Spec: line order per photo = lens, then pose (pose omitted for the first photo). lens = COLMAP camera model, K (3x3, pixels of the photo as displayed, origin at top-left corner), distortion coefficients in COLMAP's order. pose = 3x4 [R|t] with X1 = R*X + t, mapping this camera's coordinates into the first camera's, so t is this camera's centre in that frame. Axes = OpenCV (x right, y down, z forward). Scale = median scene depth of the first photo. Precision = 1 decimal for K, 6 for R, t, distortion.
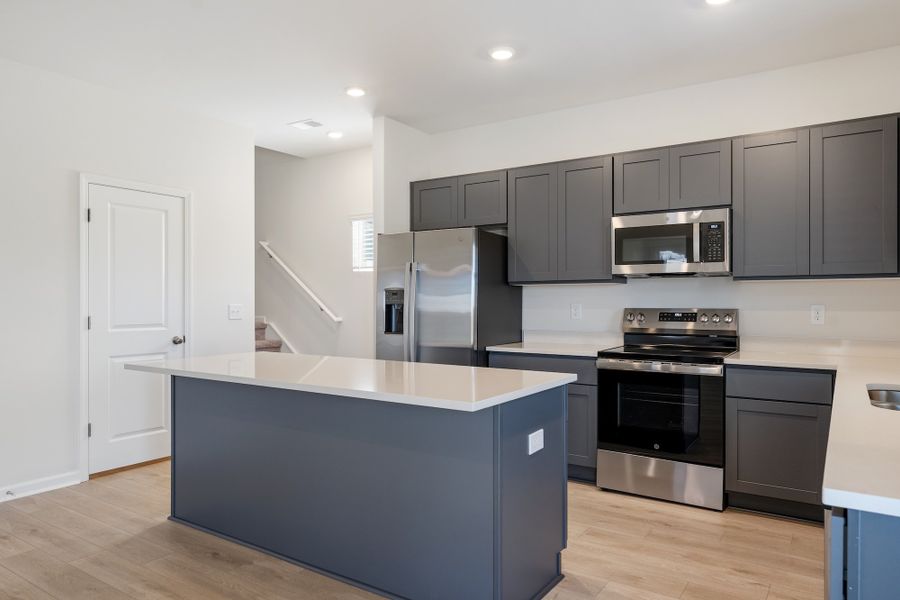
lens RADIAL K [[598.5, 0, 450.0], [0, 598.5, 300.0], [0, 0, 1]] dist [-0.001465, -0.000548]
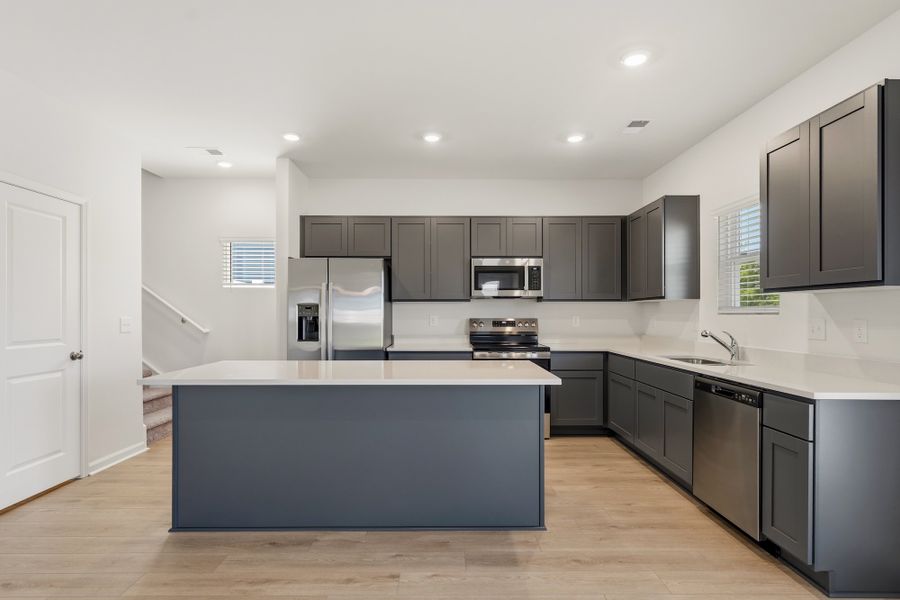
lens RADIAL K [[454.0, 0, 450.5], [0, 454.0, 311.8], [0, 0, 1]] dist [0.000100, 0.000171]
pose [[0.824729, 0.001555, 0.565527, -0.405630], [-0.000991, 0.999999, -0.001304, -0.001804], [-0.565528, 0.000515, 0.824729, 0.082936]]
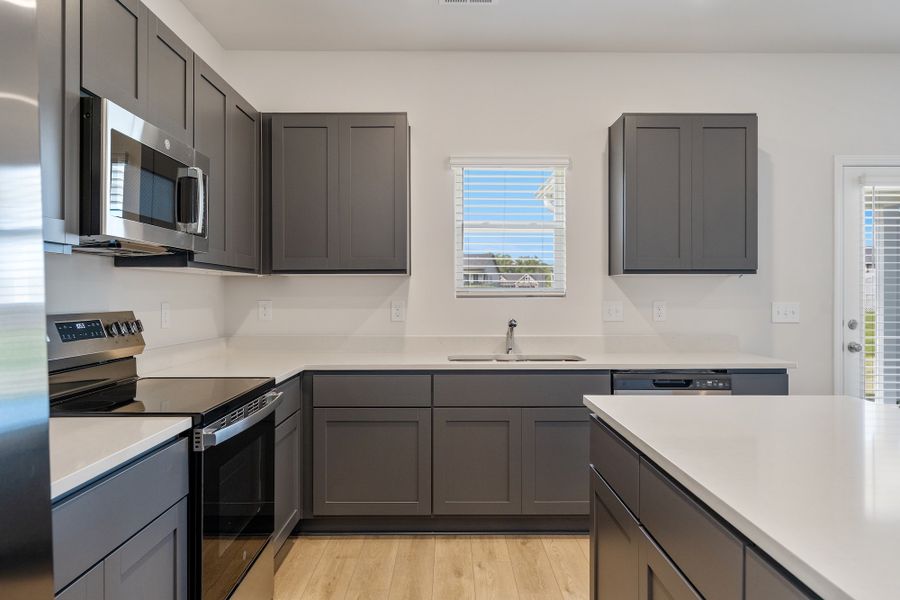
lens RADIAL K [[598.5, 0, 450.0], [0, 598.5, 300.0], [0, 0, 1]] dist [-0.001465, -0.000548]
pose [[-0.560815, -0.005851, 0.827921, -0.199649], [0.000804, 0.999971, 0.007611, -0.001282], [-0.827941, 0.004934, -0.560793, 0.996698]]
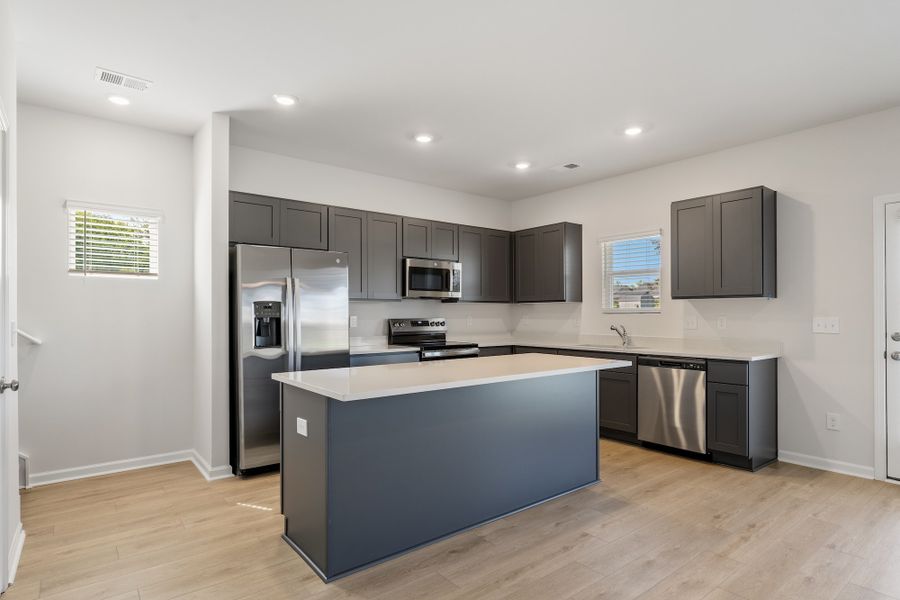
lens RADIAL K [[482.4, 0, 451.6], [0, 482.4, 310.8], [0, 0, 1]] dist [-0.000150, 0.000070]
pose [[0.301593, 0.005470, 0.953421, -0.824539], [0.001299, 0.999980, -0.006148, 0.001347], [-0.953436, 0.003093, 0.301580, 0.505264]]
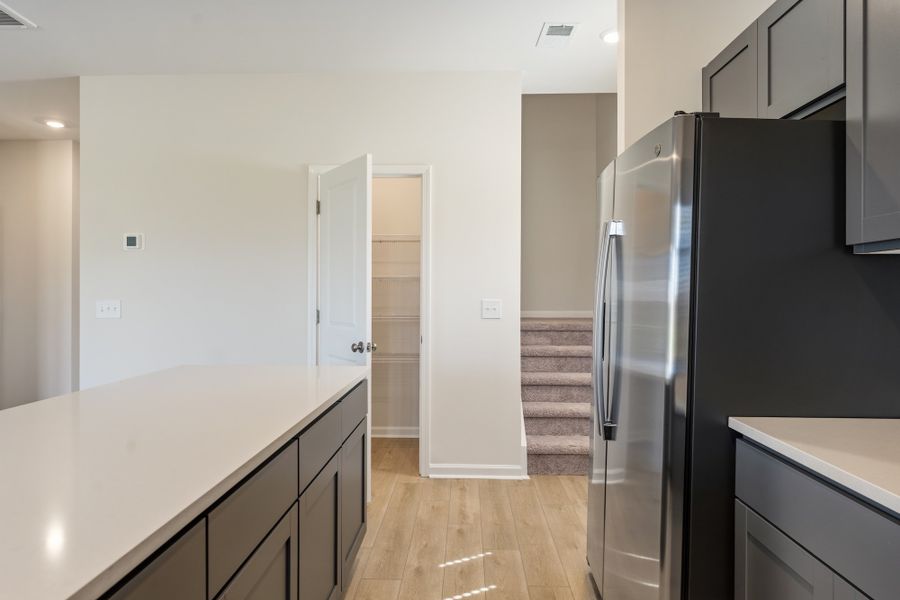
lens RADIAL K [[551.5, 0, 450.0], [0, 551.5, 300.0], [0, 0, 1]] dist [-0.000360, -0.000402]
pose [[0.537893, 0.010650, -0.842946, 0.269027], [-0.002775, 0.999937, 0.010863, -0.000265], [0.843008, -0.003504, 0.537889, 0.670262]]
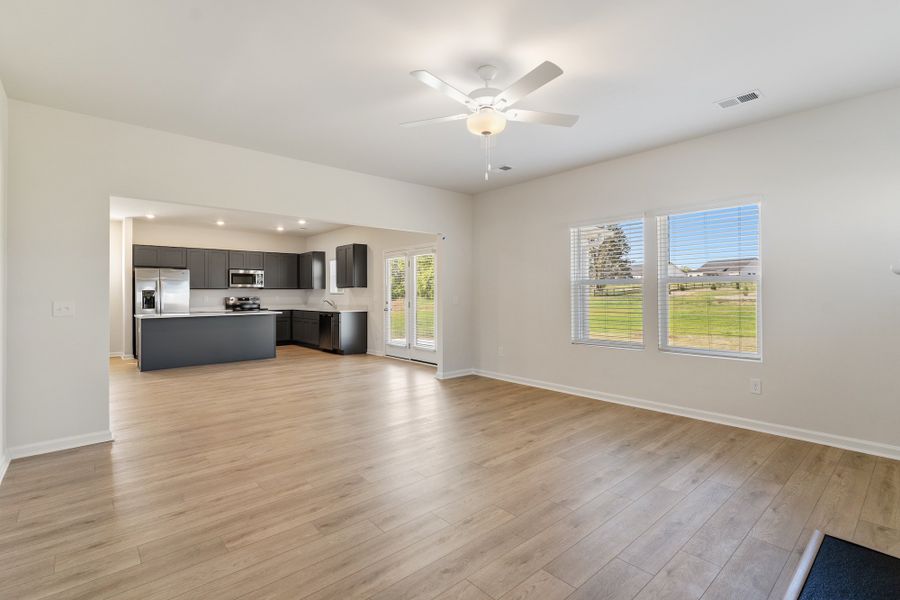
lens RADIAL K [[418.6, 0, 447.5], [0, 418.6, 289.8], [0, 0, 1]] dist [-0.001089, -0.000148]
pose [[0.257354, 0.008561, 0.966279, -1.594145], [0.006123, 0.999926, -0.010490, 0.004948], [-0.966298, 0.008616, 0.257283, -0.730480]]
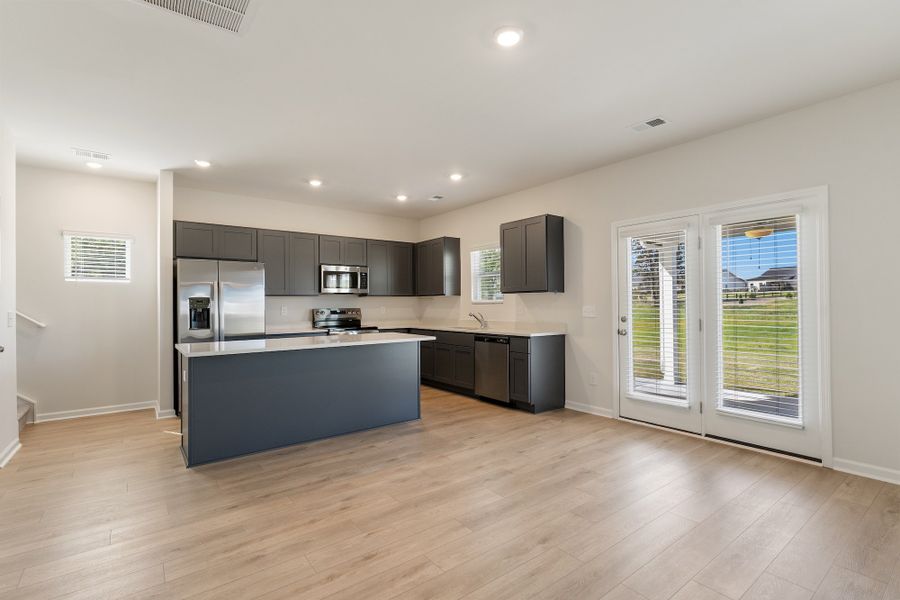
lens RADIAL K [[417.8, 0, 450.0], [0, 417.8, 300.0], [0, 0, 1]] dist [0.000929, -0.000205]
pose [[0.320939, 0.006889, 0.947075, -0.928895], [0.007408, 0.999925, -0.009783, 0.000721], [-0.947071, 0.010156, 0.320864, 0.104670]]
